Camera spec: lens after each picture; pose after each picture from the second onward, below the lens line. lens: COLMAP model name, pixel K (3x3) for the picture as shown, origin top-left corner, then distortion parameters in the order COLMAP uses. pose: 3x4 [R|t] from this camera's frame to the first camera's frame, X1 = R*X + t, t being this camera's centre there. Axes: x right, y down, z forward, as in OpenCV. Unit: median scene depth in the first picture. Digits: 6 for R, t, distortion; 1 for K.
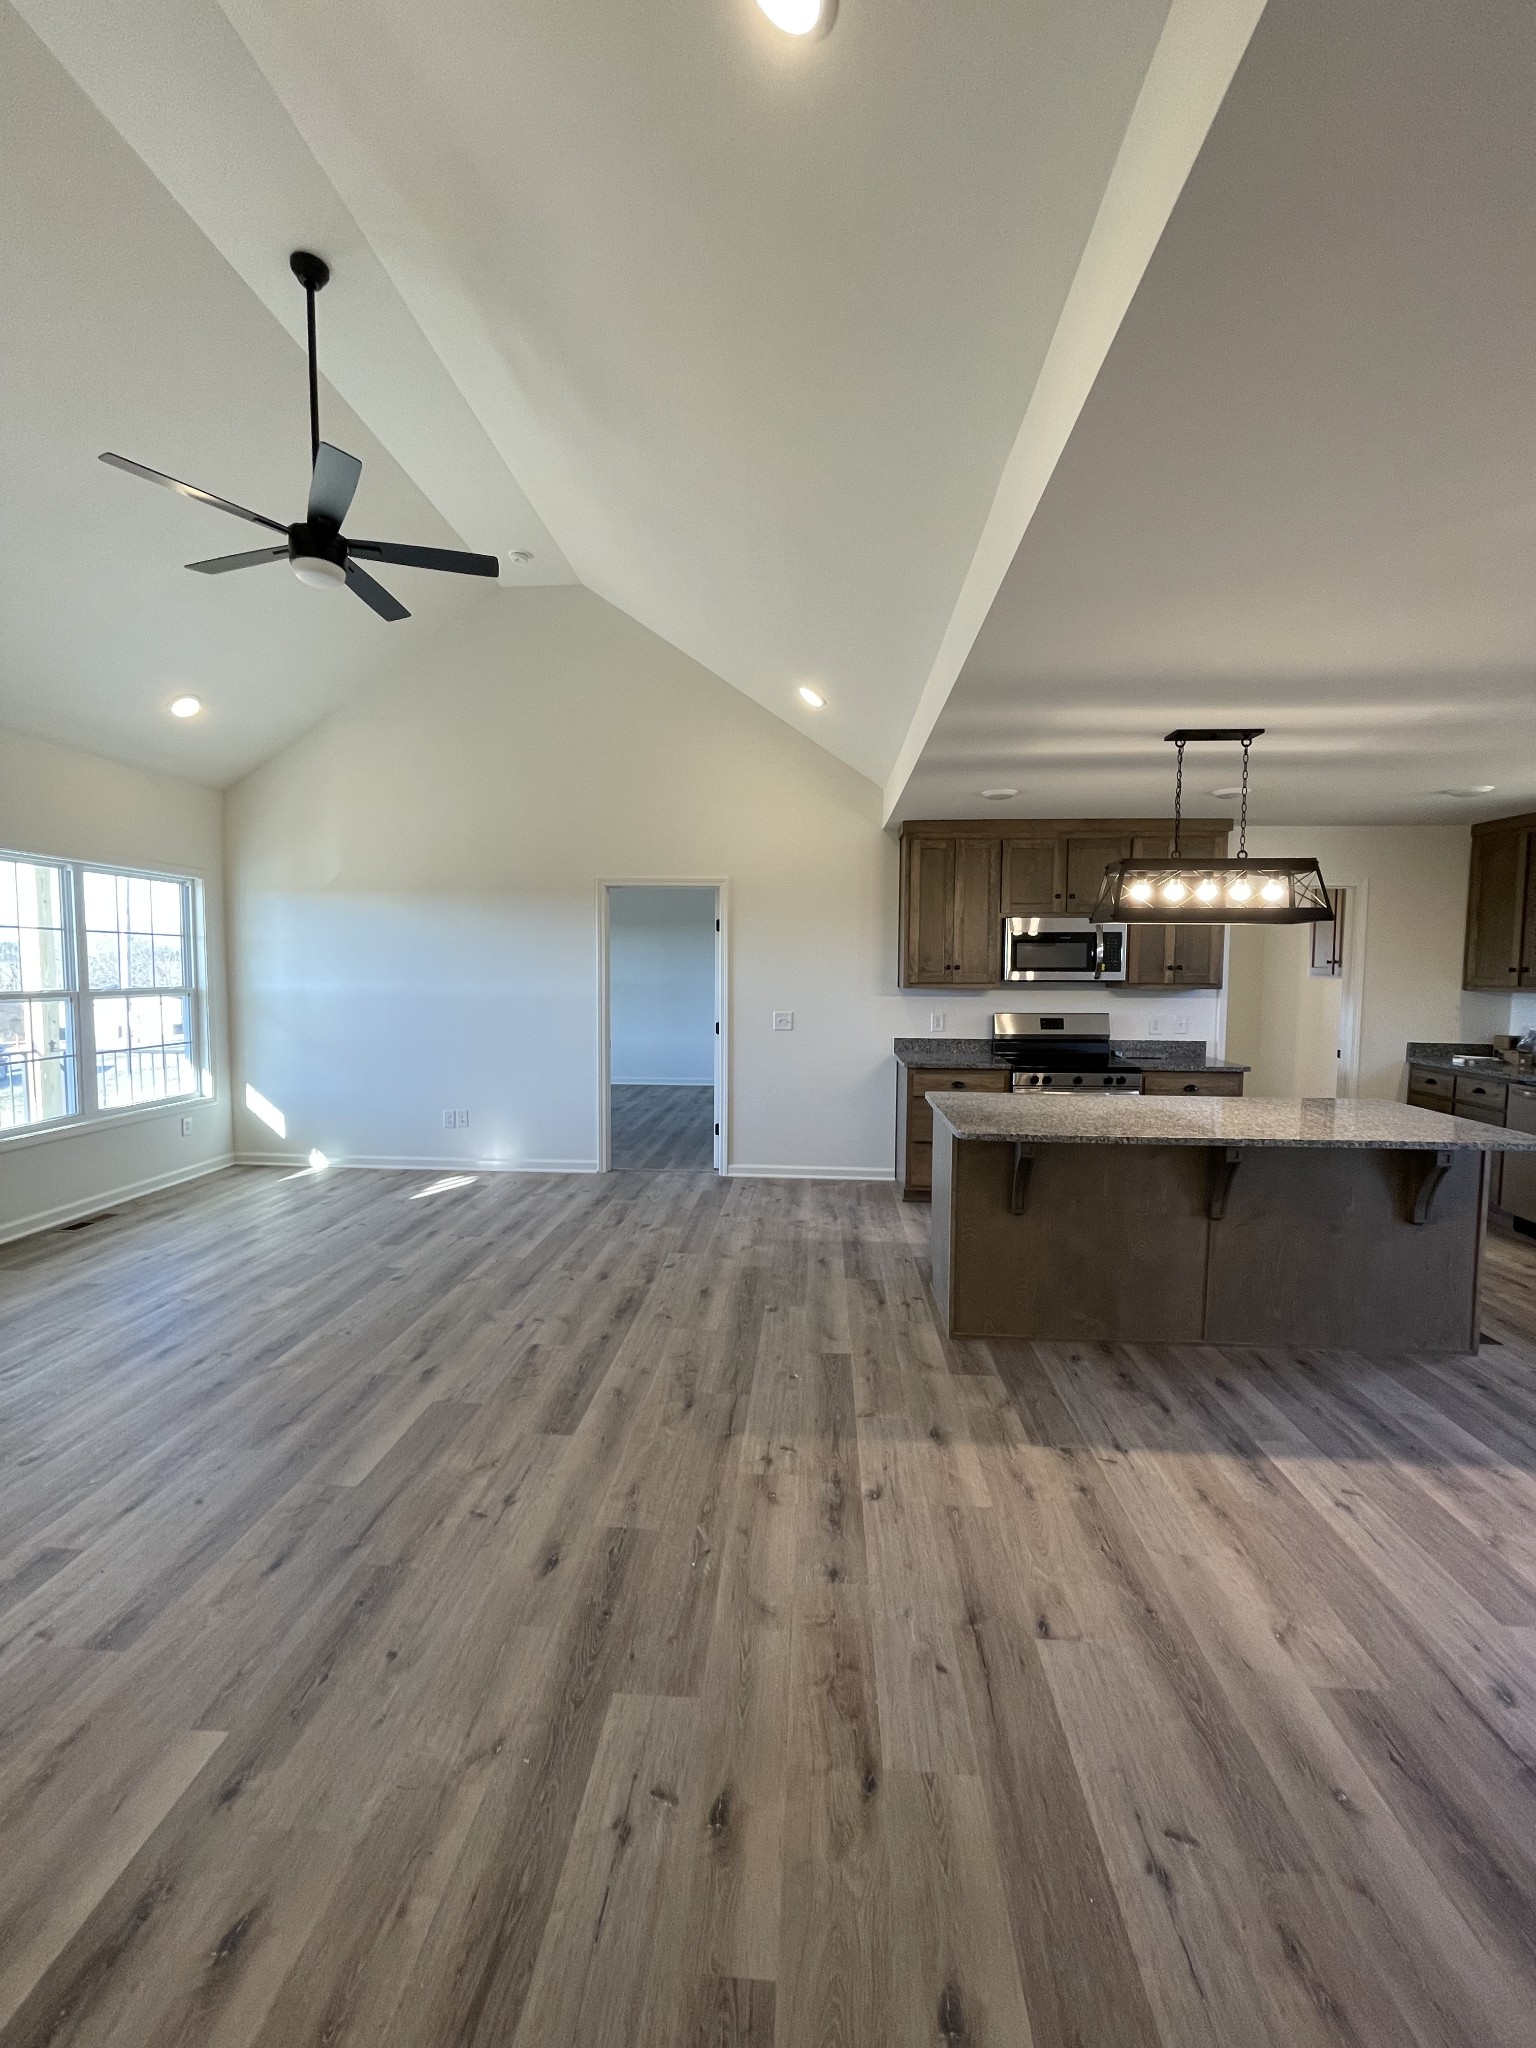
lens RADIAL K [[822.5, 0, 758.6], [0, 822.5, 1021.4], [0, 0, 1]] dist [0.002055, -0.000615]
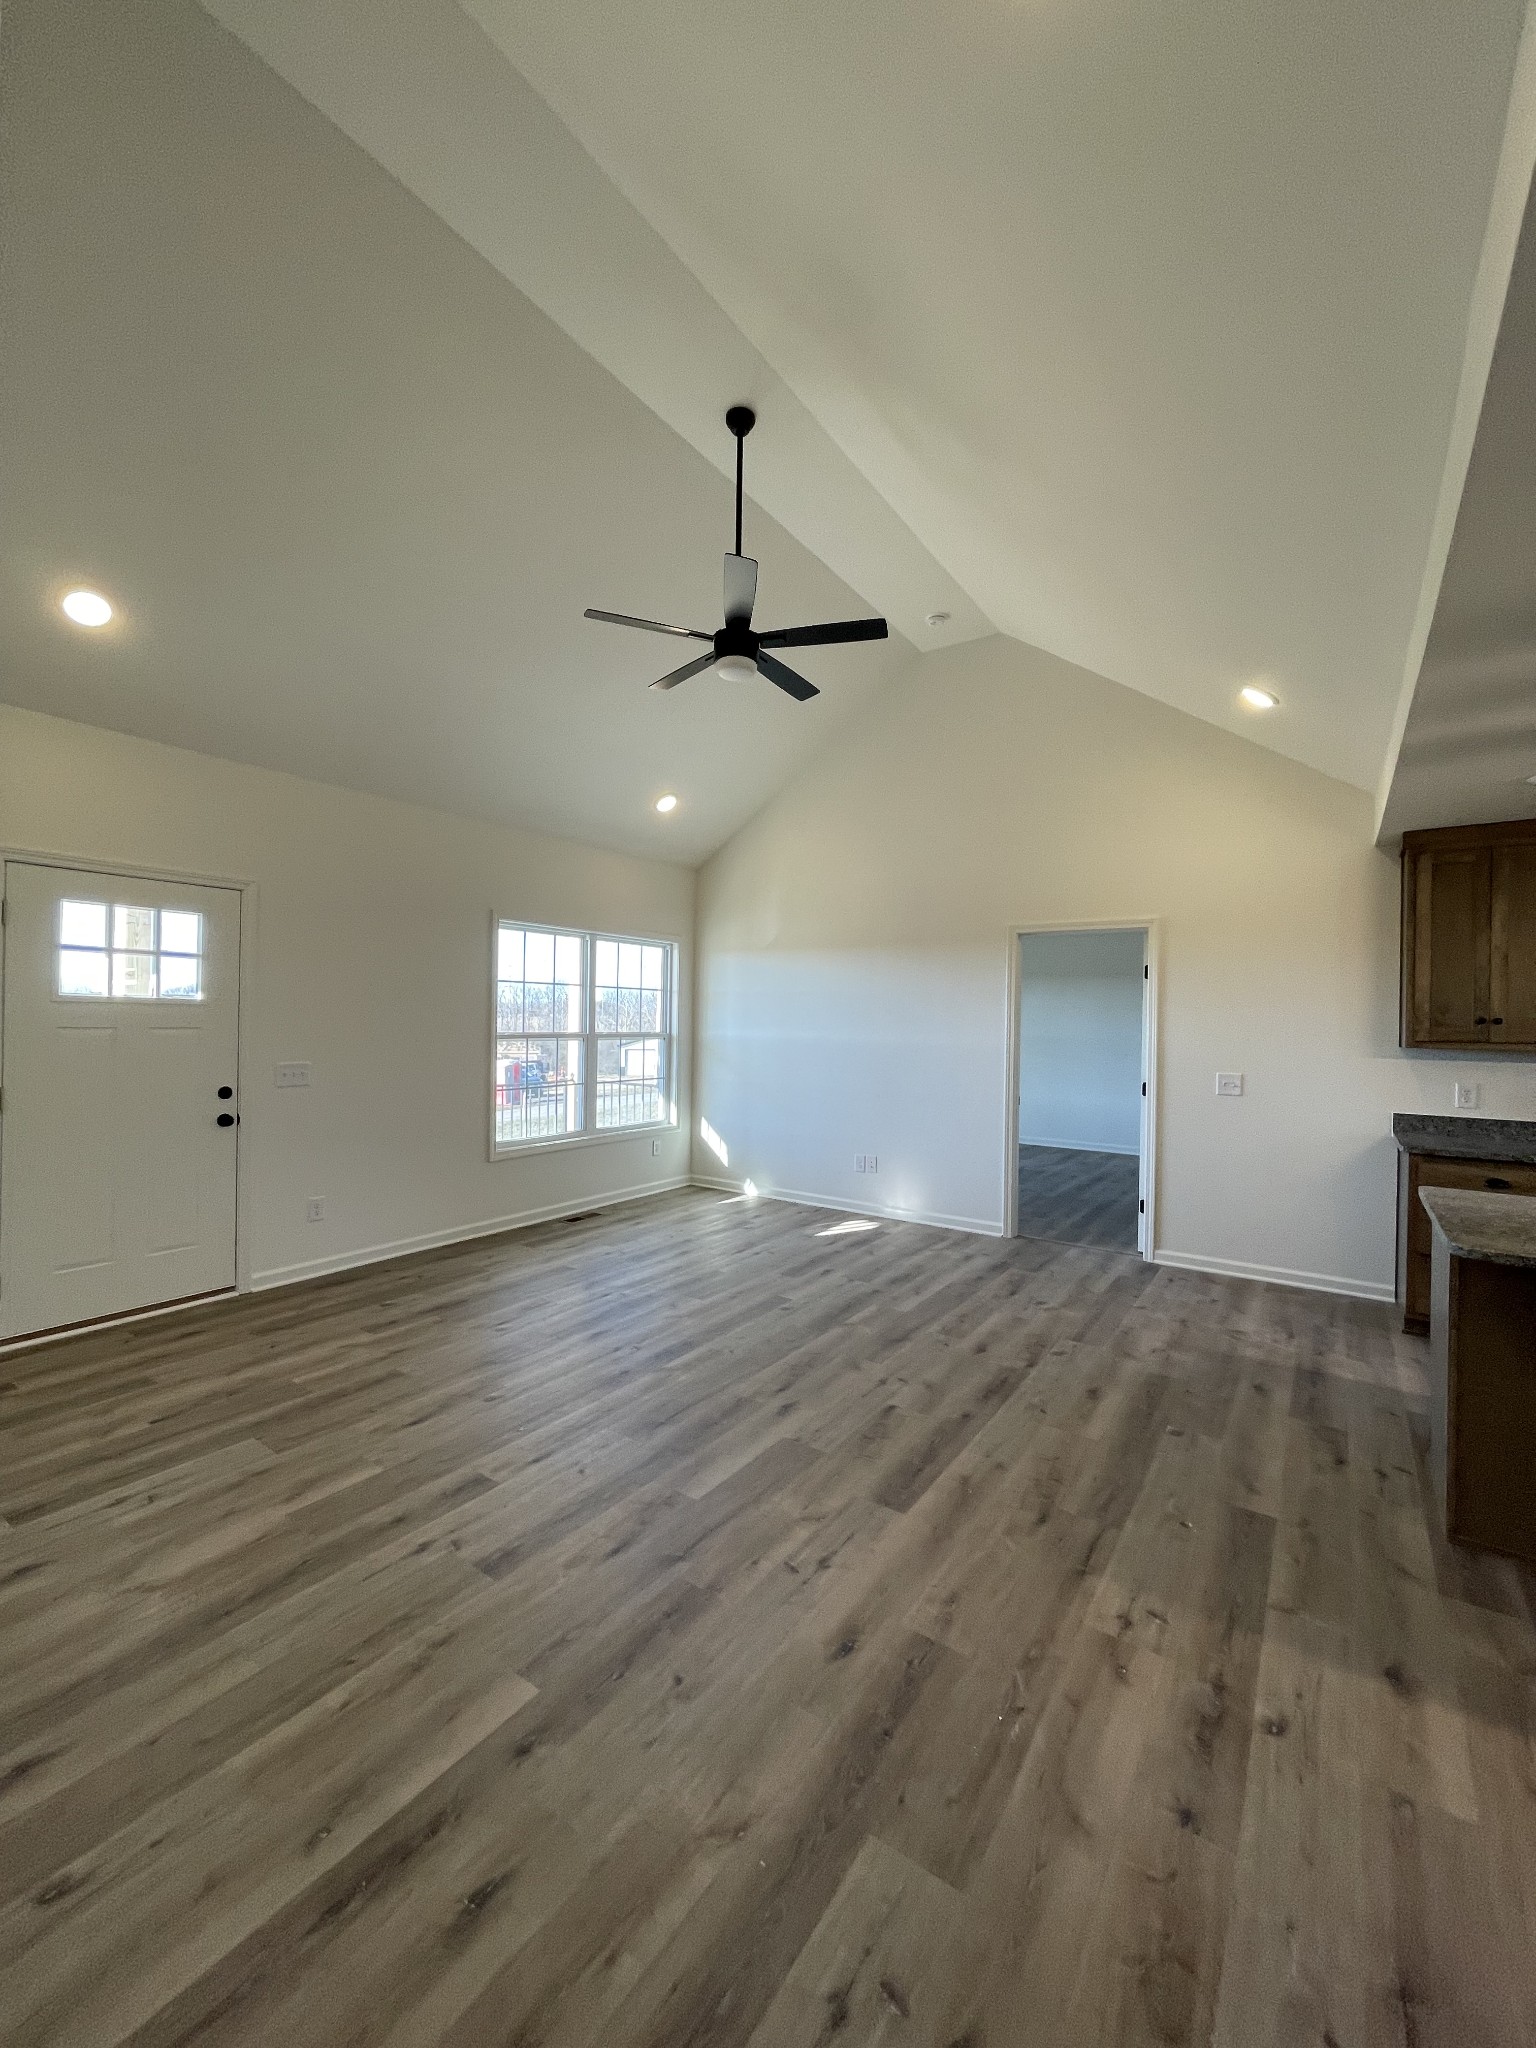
lens RADIAL K [[822.5, 0, 765.7], [0, 822.5, 1023.9], [0, 0, 1]] dist [-0.010340, 0.006340]
pose [[0.861044, 0.011023, -0.508410, 0.080719], [-0.044571, 0.997553, -0.053857, 0.007017], [0.506573, 0.069034, 0.859429, 0.070148]]
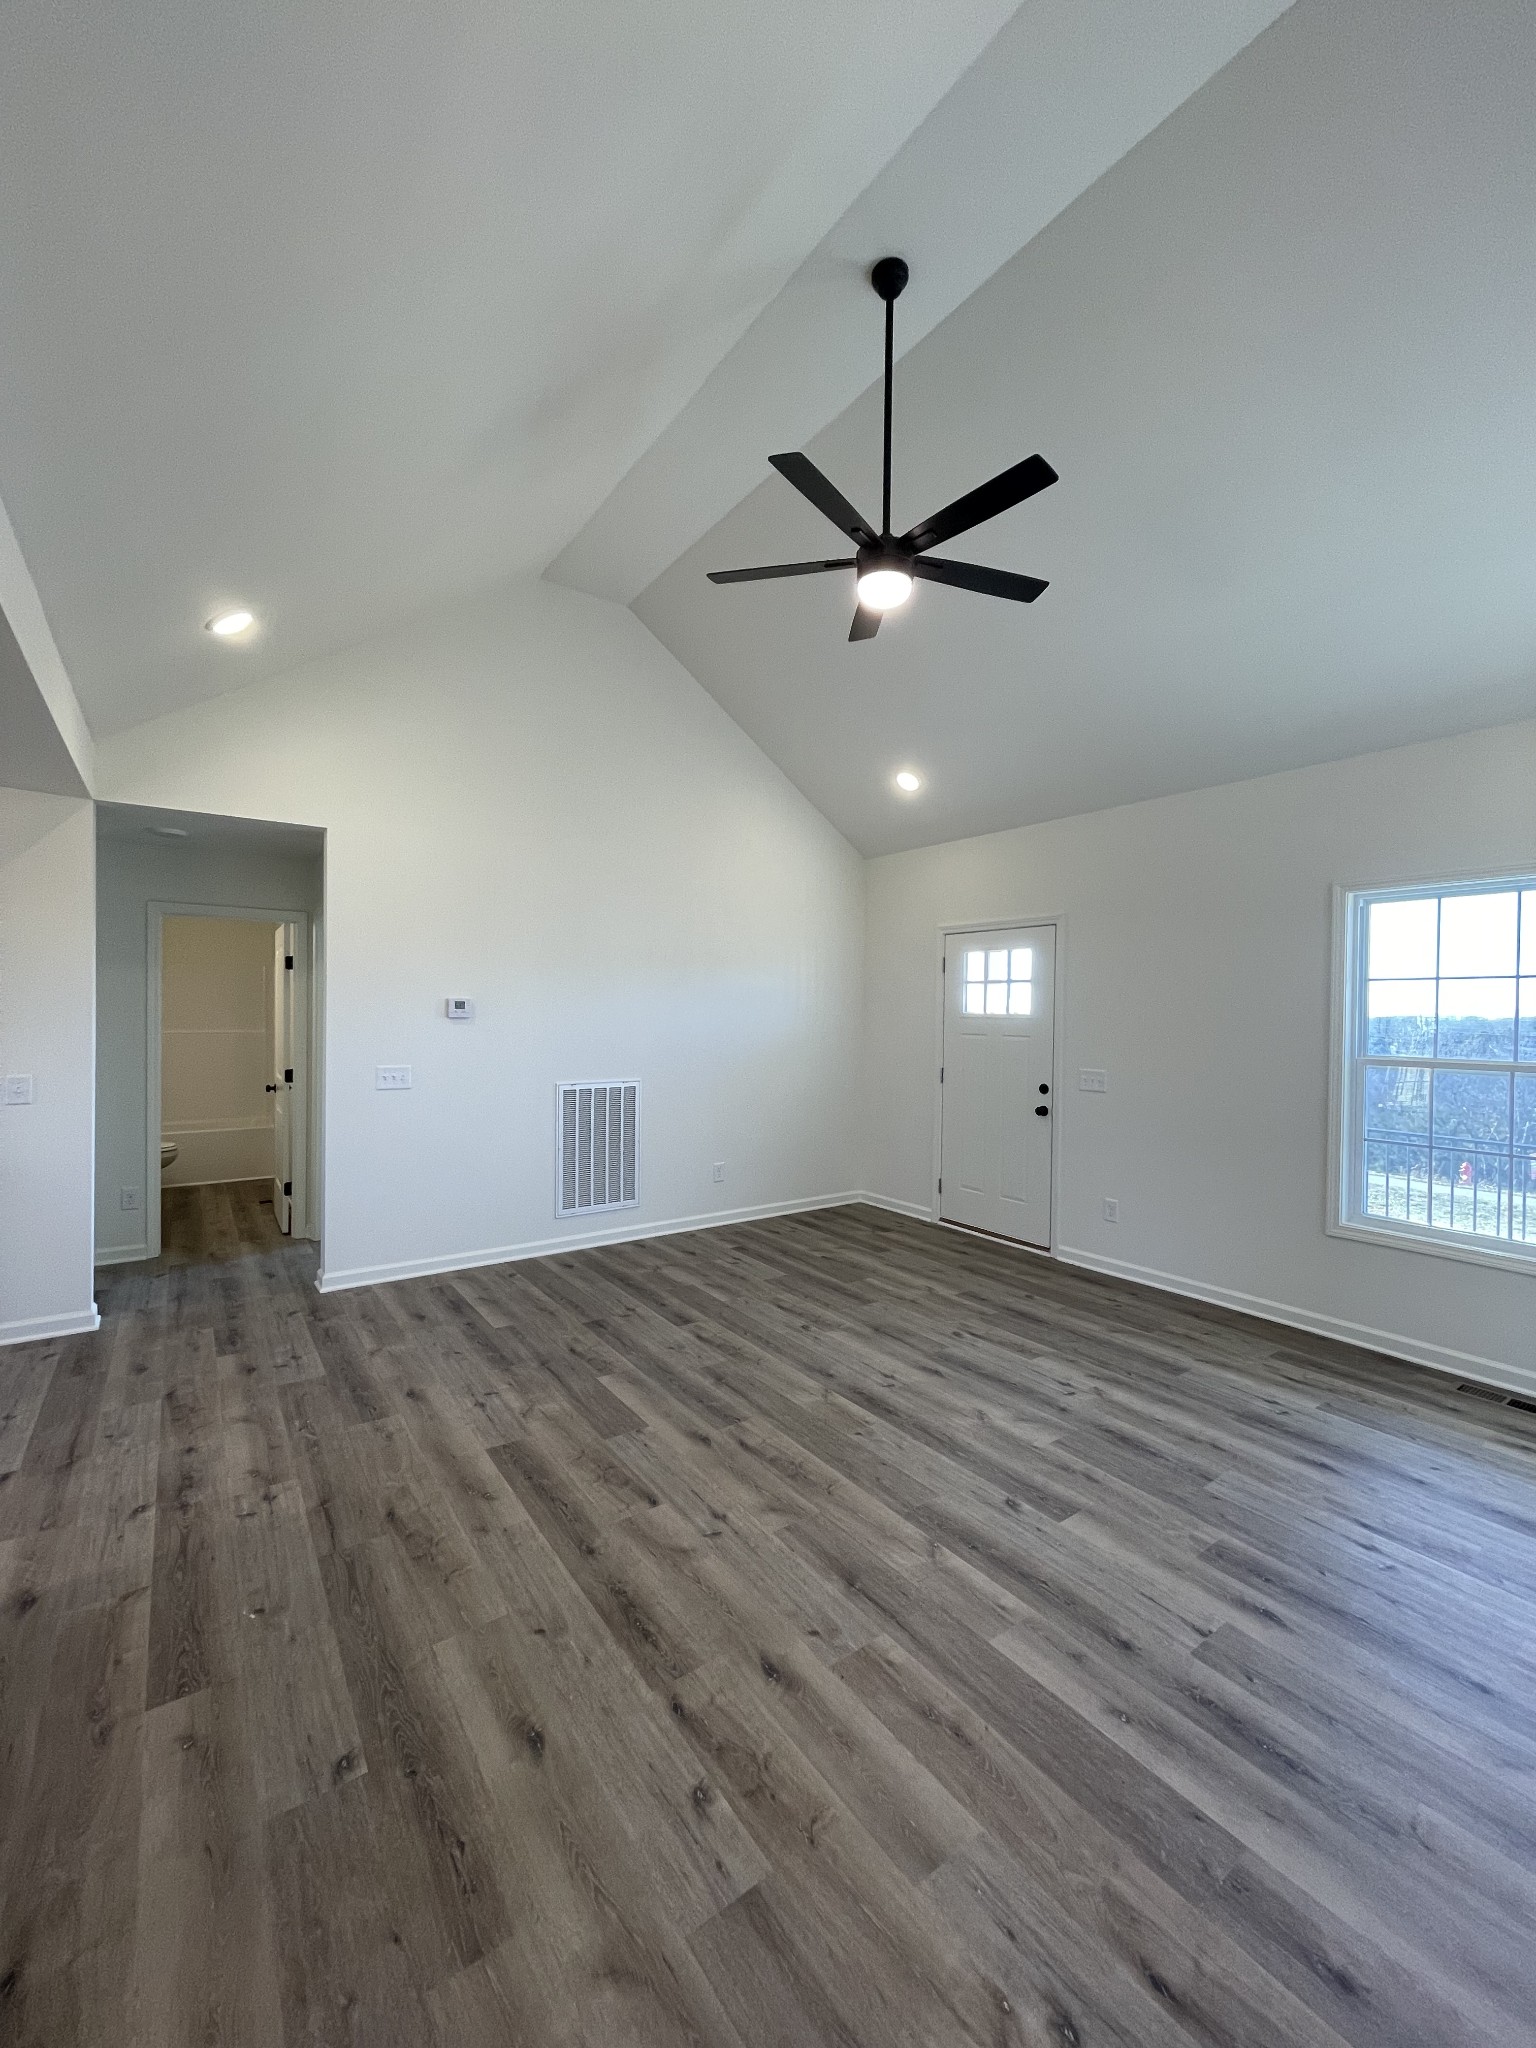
lens RADIAL K [[822.5, 0, 765.7], [0, 822.5, 1023.9], [0, 0, 1]] dist [-0.010340, 0.006340]
pose [[-0.767702, -0.007205, -0.640766, 0.141246], [-0.060400, 0.996299, 0.061163, -0.104190], [0.637954, 0.085658, -0.765296, 1.567619]]
